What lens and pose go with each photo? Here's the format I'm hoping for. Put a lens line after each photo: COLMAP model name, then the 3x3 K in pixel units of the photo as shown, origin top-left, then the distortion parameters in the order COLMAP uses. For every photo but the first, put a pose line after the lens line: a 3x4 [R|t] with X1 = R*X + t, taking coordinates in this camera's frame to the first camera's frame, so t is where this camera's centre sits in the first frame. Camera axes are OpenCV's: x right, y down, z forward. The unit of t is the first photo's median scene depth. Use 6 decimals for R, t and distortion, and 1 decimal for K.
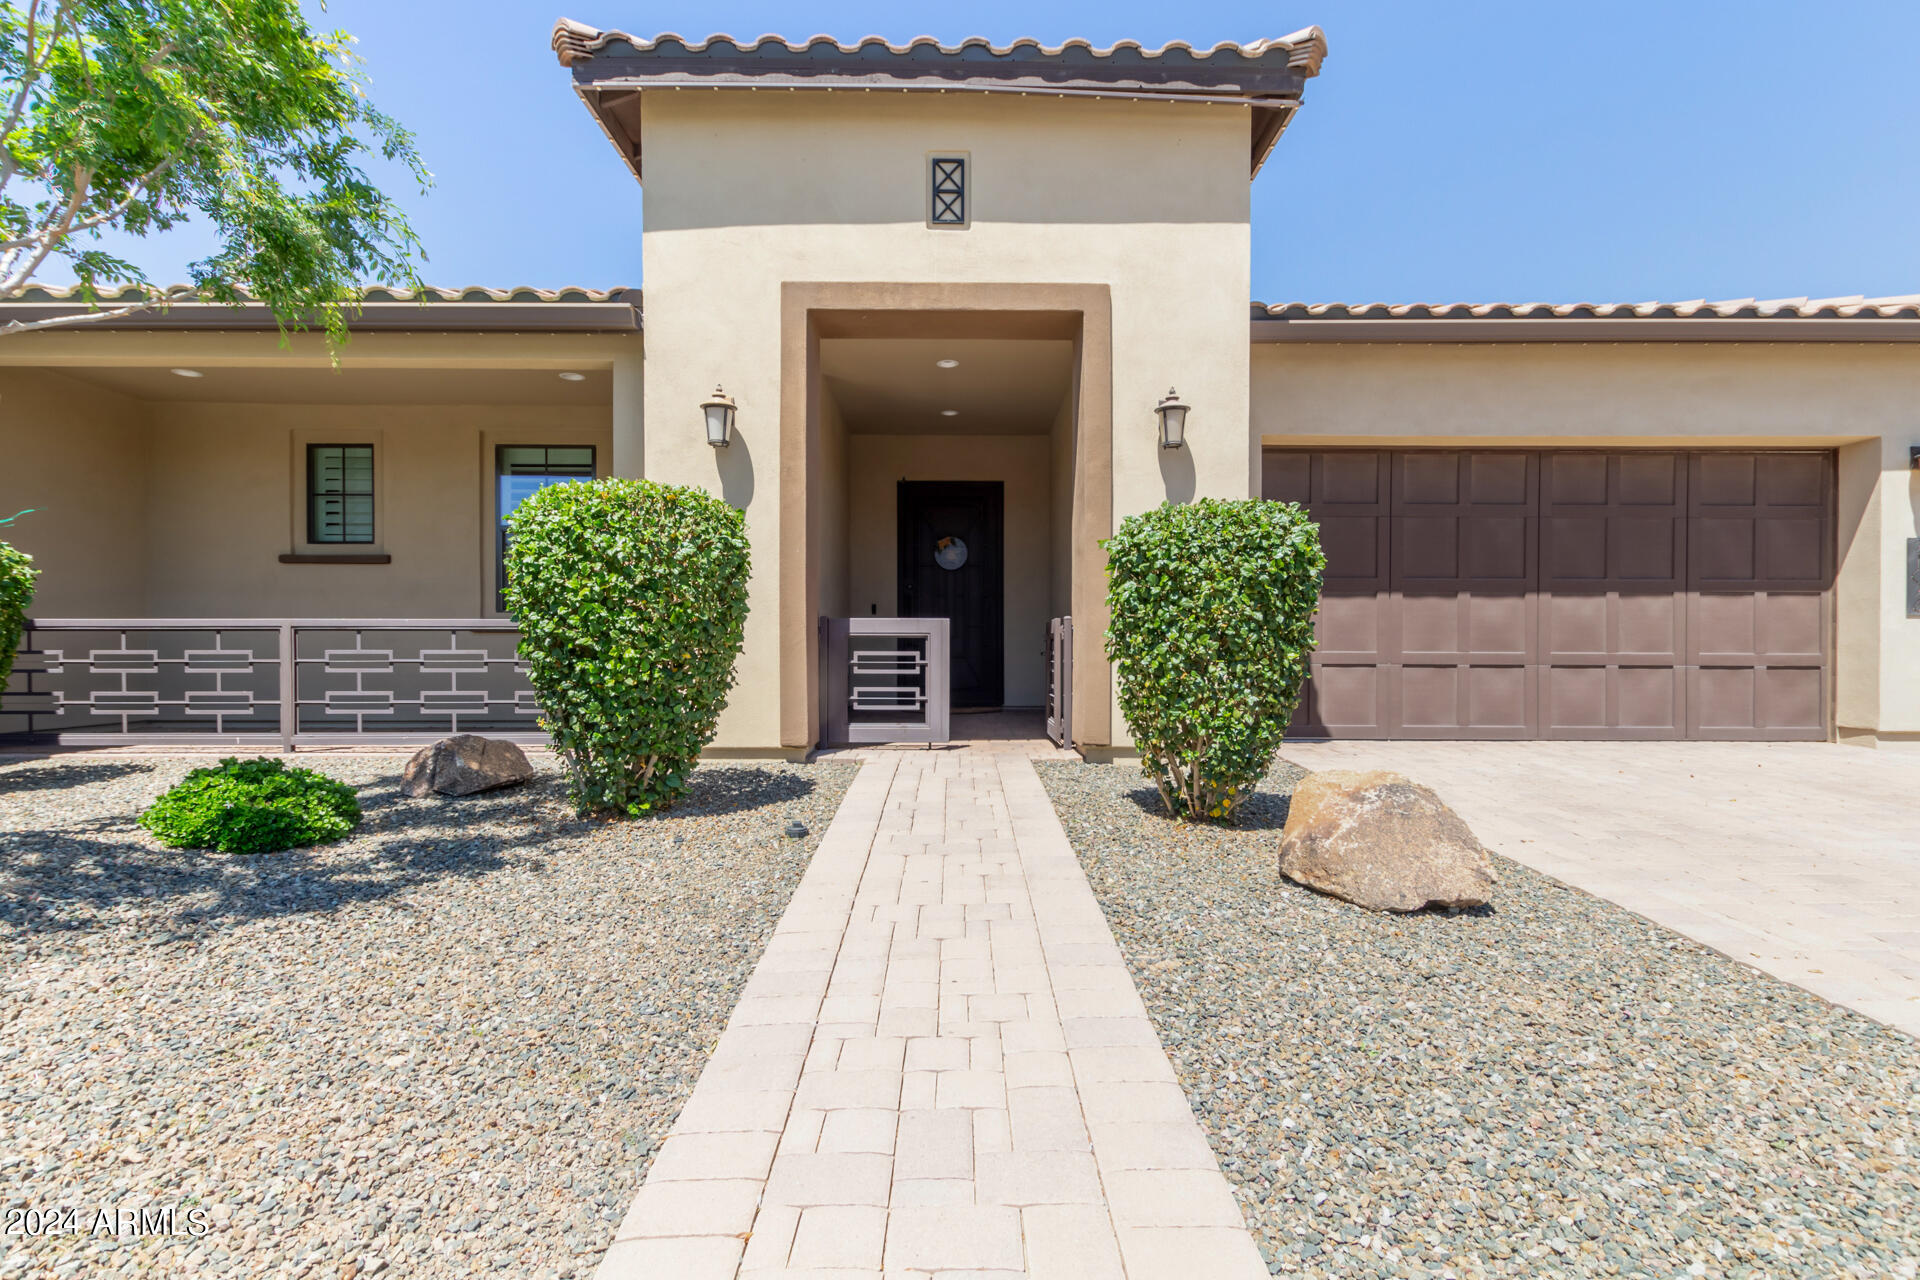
lens RADIAL K [[904.5, 0, 952.0], [0, 904.5, 647.8], [0, 0, 1]] dist [0.005238, -0.000270]
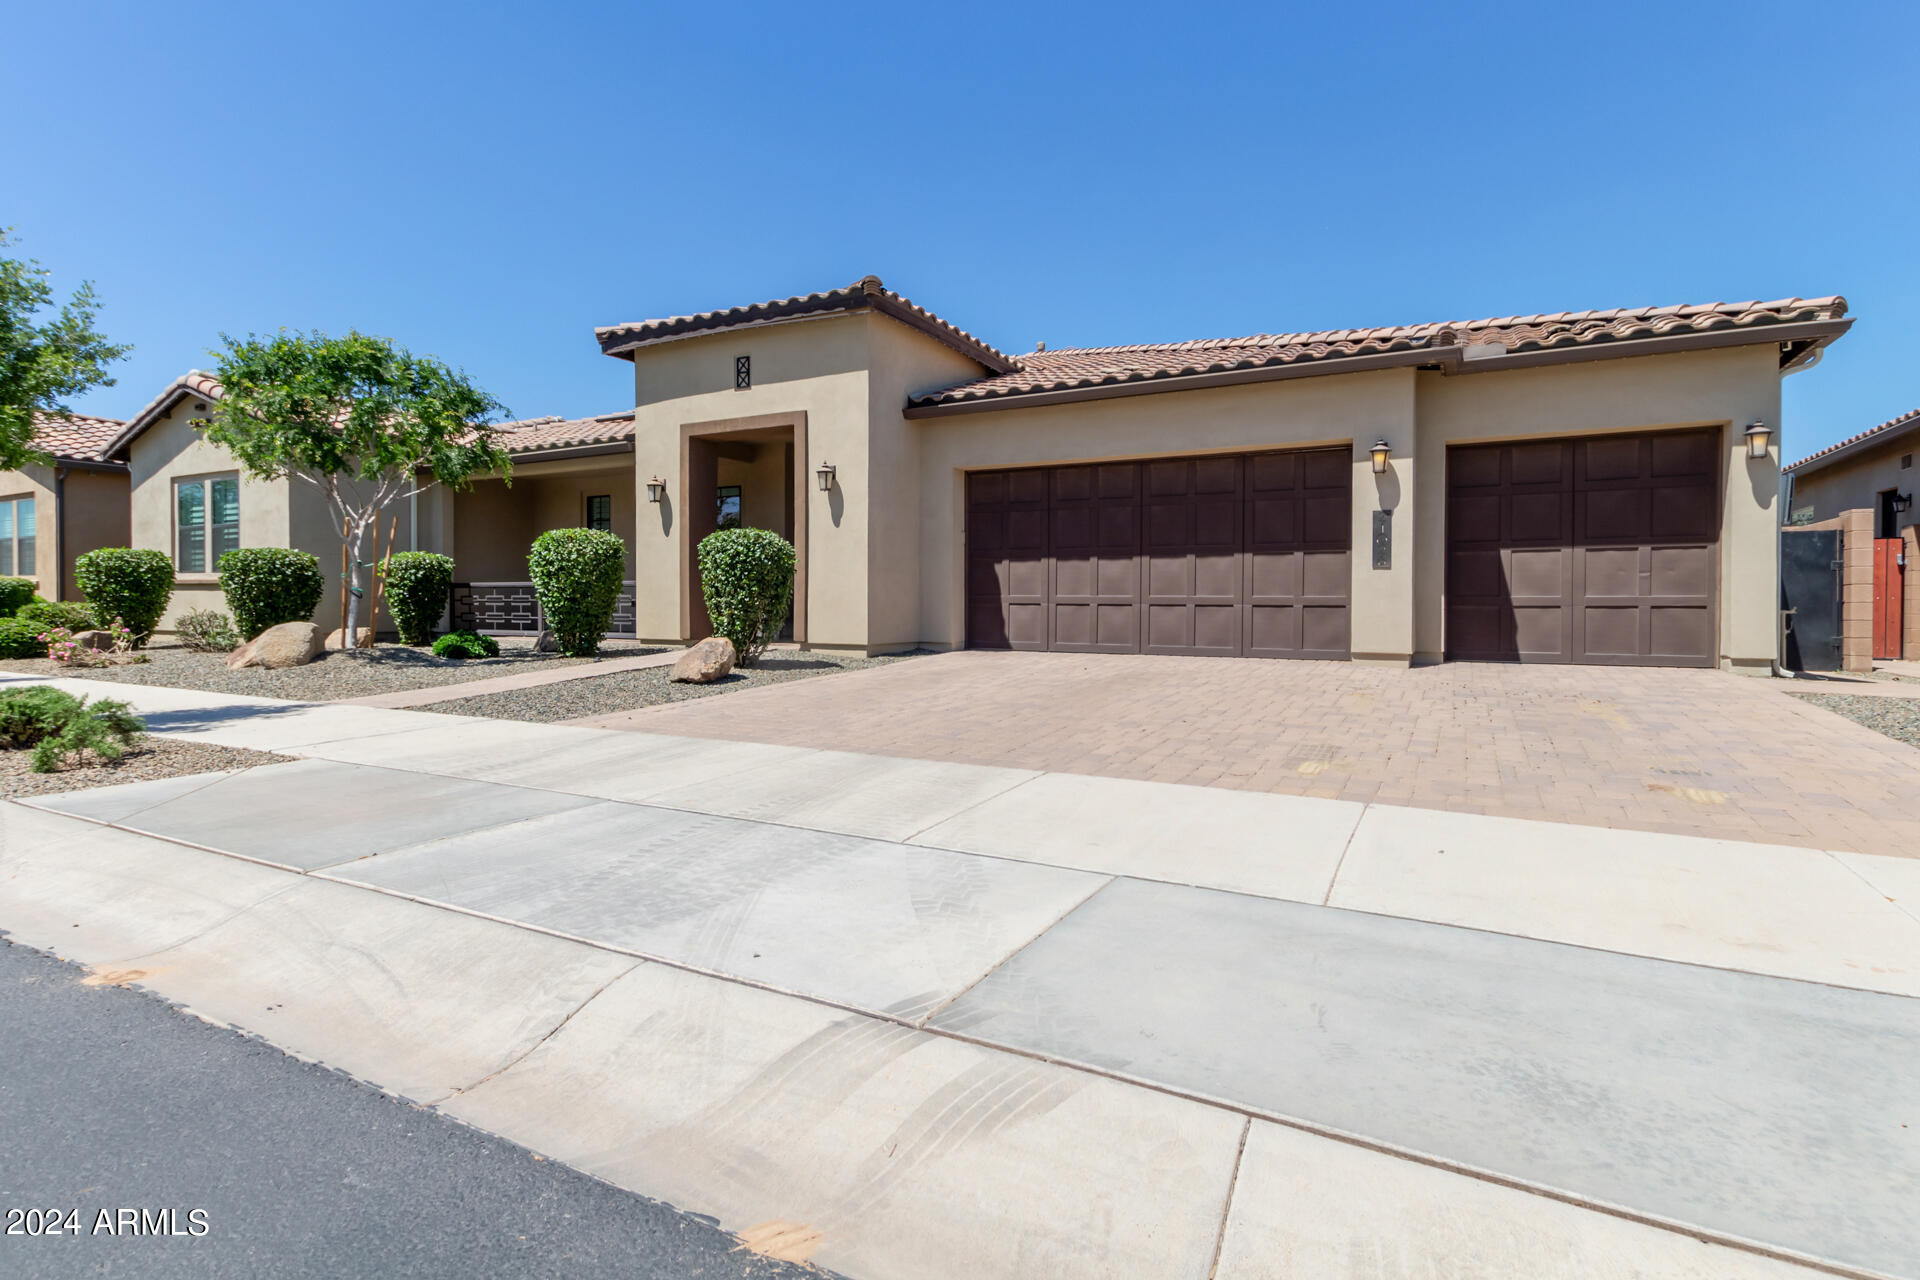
lens RADIAL K [[904.5, 0, 968.8], [0, 904.5, 598.8], [0, 0, 1]] dist [0.005238, -0.000270]
pose [[0.886067, -0.000812, -0.463557, 1.337201], [-0.000093, 0.999998, -0.001930, 0.015723], [0.463558, 0.001753, 0.886065, -0.561218]]
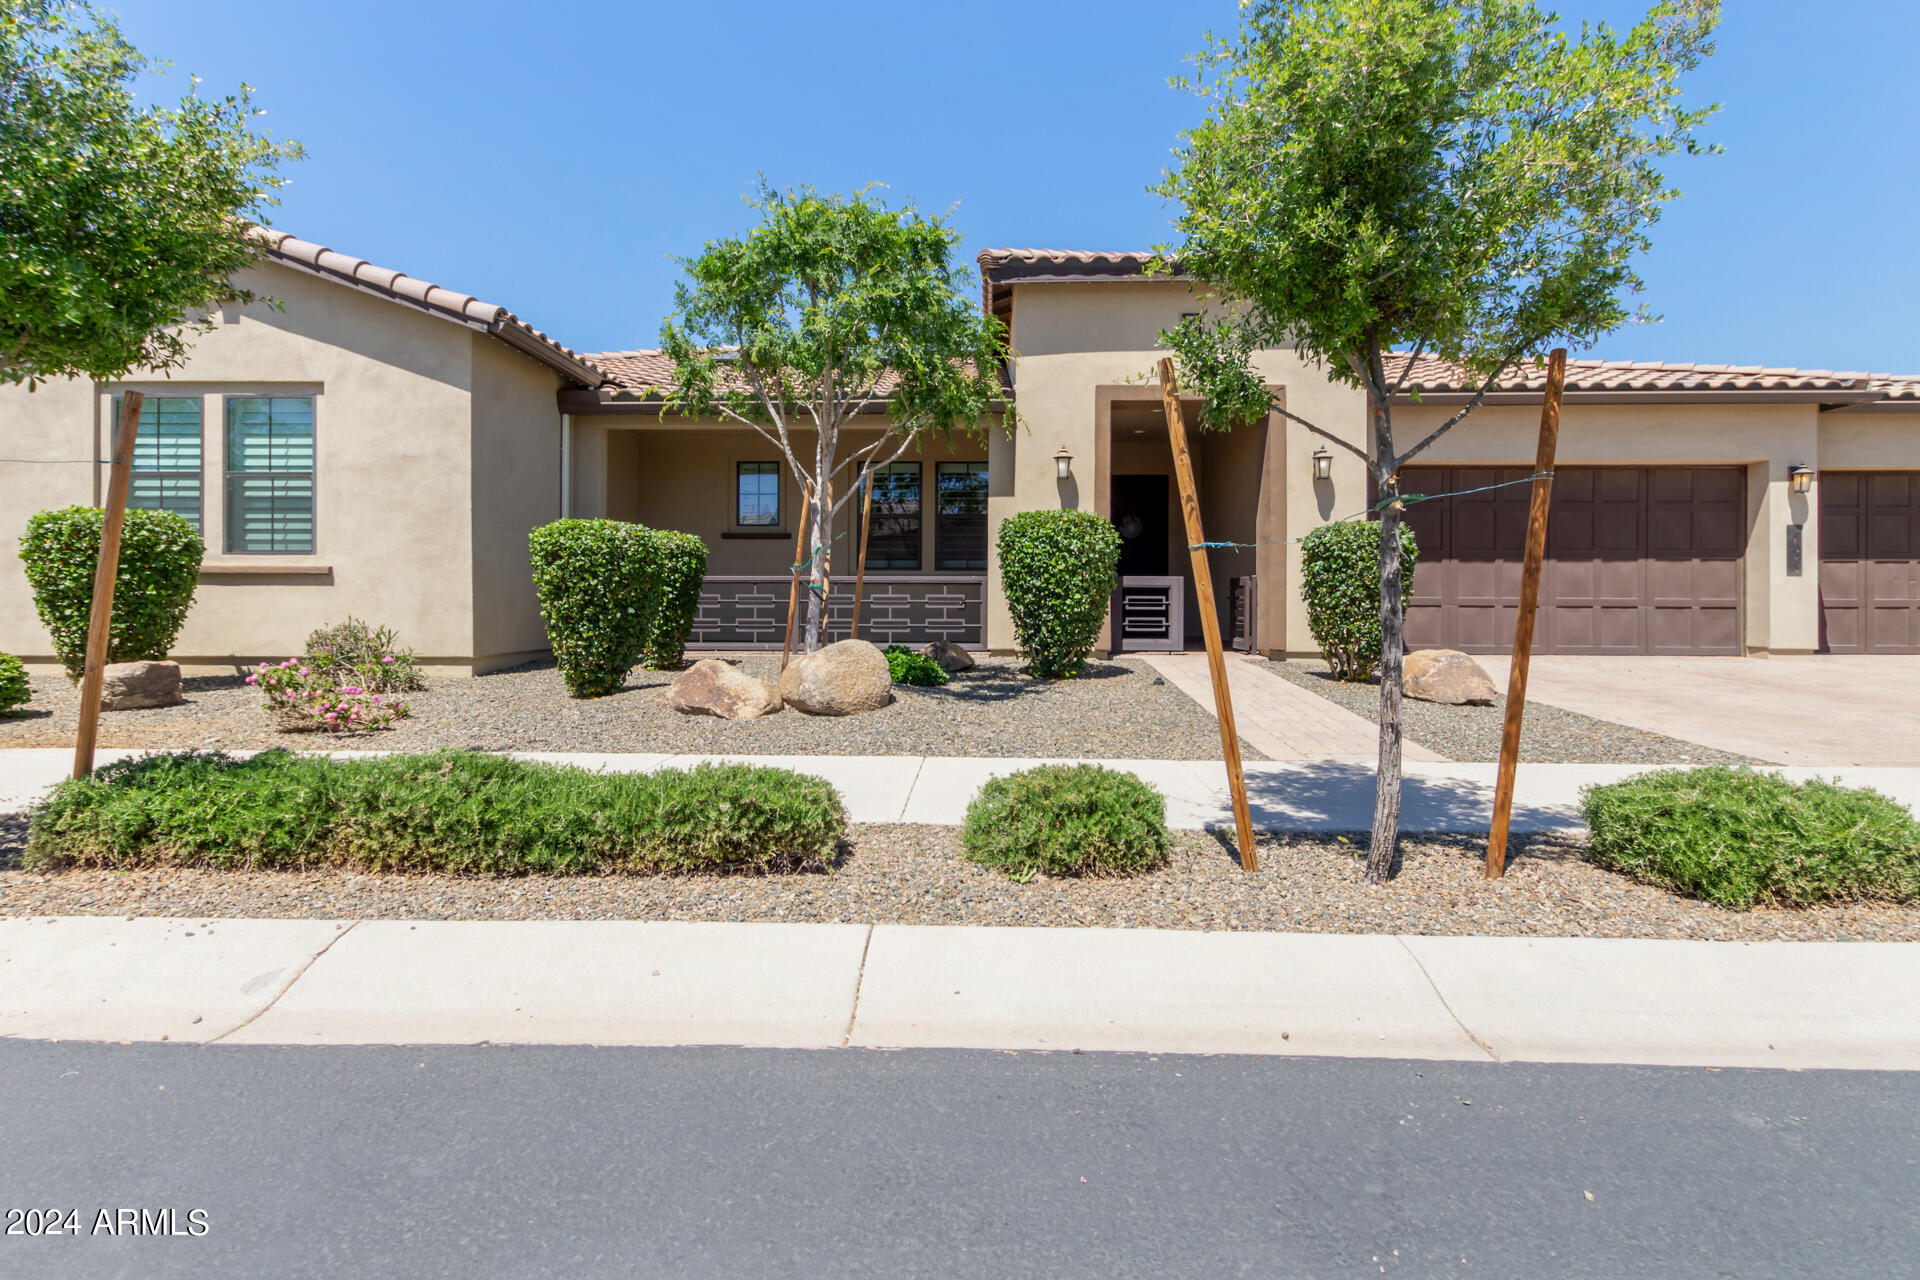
lens RADIAL K [[904.5, 0, 971.9], [0, 904.5, 585.1], [0, 0, 1]] dist [0.005238, -0.000270]
pose [[0.999391, 0.001439, -0.034874, -0.345816], [-0.001801, 0.999945, -0.010352, 0.001641], [0.034857, 0.010409, 0.999338, -0.711451]]
